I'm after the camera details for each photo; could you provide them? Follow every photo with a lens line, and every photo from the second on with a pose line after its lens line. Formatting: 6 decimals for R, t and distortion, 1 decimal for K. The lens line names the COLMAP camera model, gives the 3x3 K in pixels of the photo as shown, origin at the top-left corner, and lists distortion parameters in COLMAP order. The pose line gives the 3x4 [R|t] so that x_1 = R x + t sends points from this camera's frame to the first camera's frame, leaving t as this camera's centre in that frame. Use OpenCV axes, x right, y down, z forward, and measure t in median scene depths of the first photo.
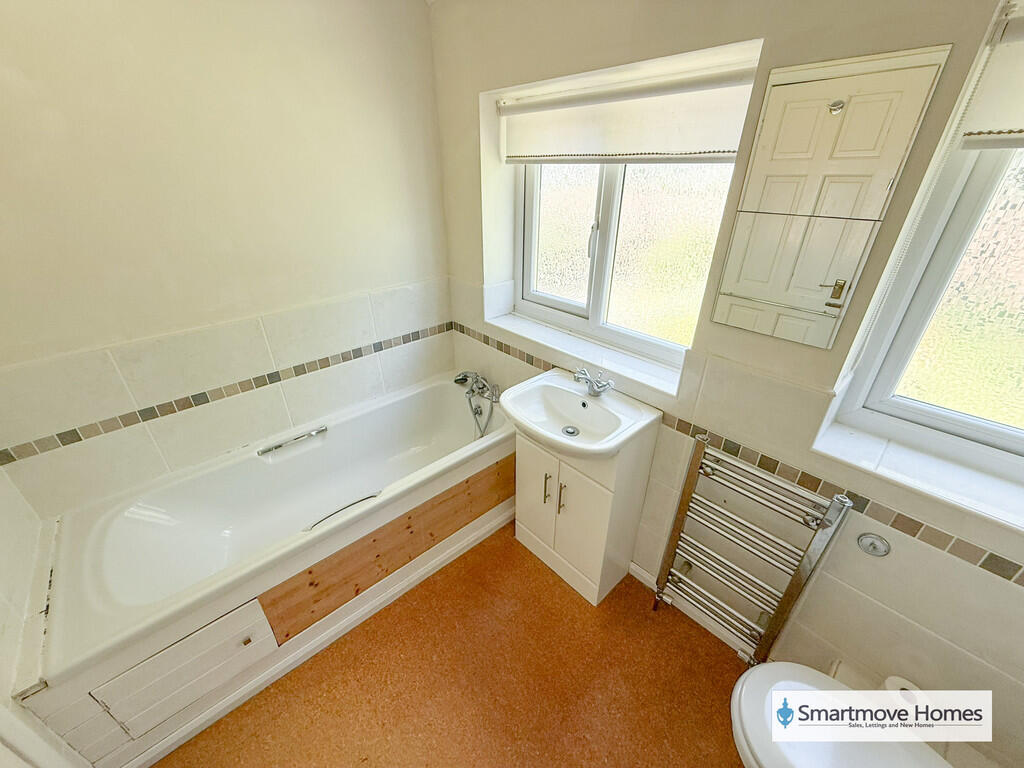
lens RADIAL K [[409.4, 0, 507.0], [0, 409.4, 382.6], [0, 0, 1]] dist [0.000554, -0.000080]
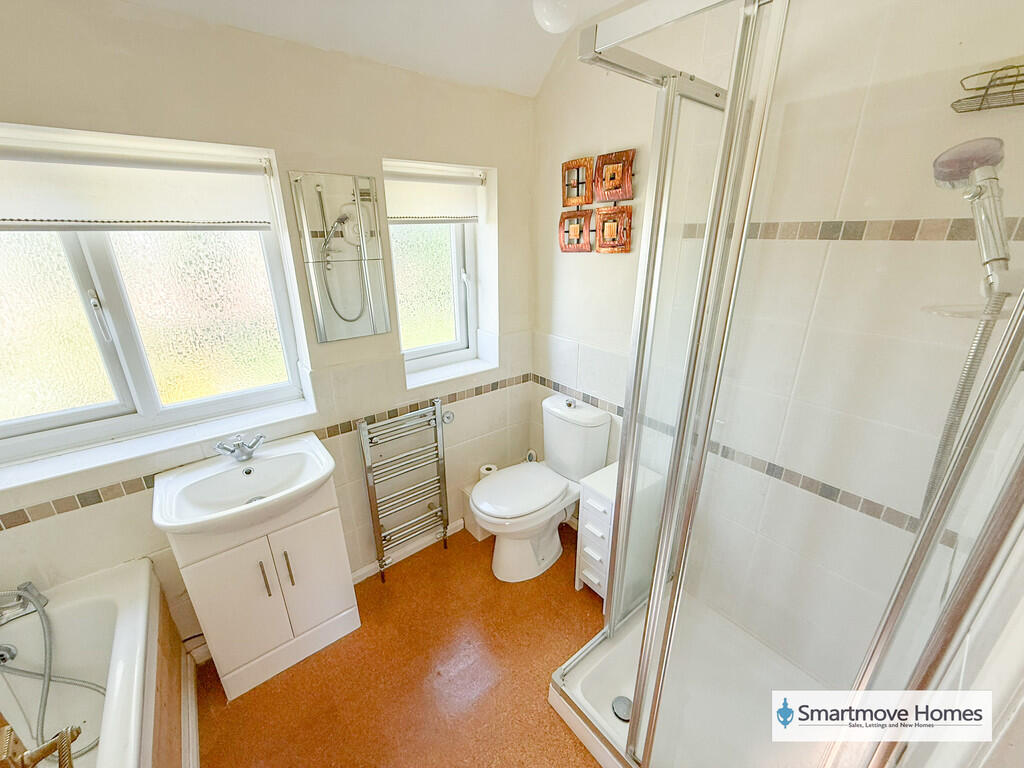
lens RADIAL K [[409.4, 0, 506.9], [0, 409.4, 383.7], [0, 0, 1]] dist [0.000554, -0.000080]
pose [[0.067449, -0.345686, 0.935923, -0.632235], [0.472934, 0.837055, 0.275086, -0.102386], [-0.878513, 0.424075, 0.219945, 0.203212]]
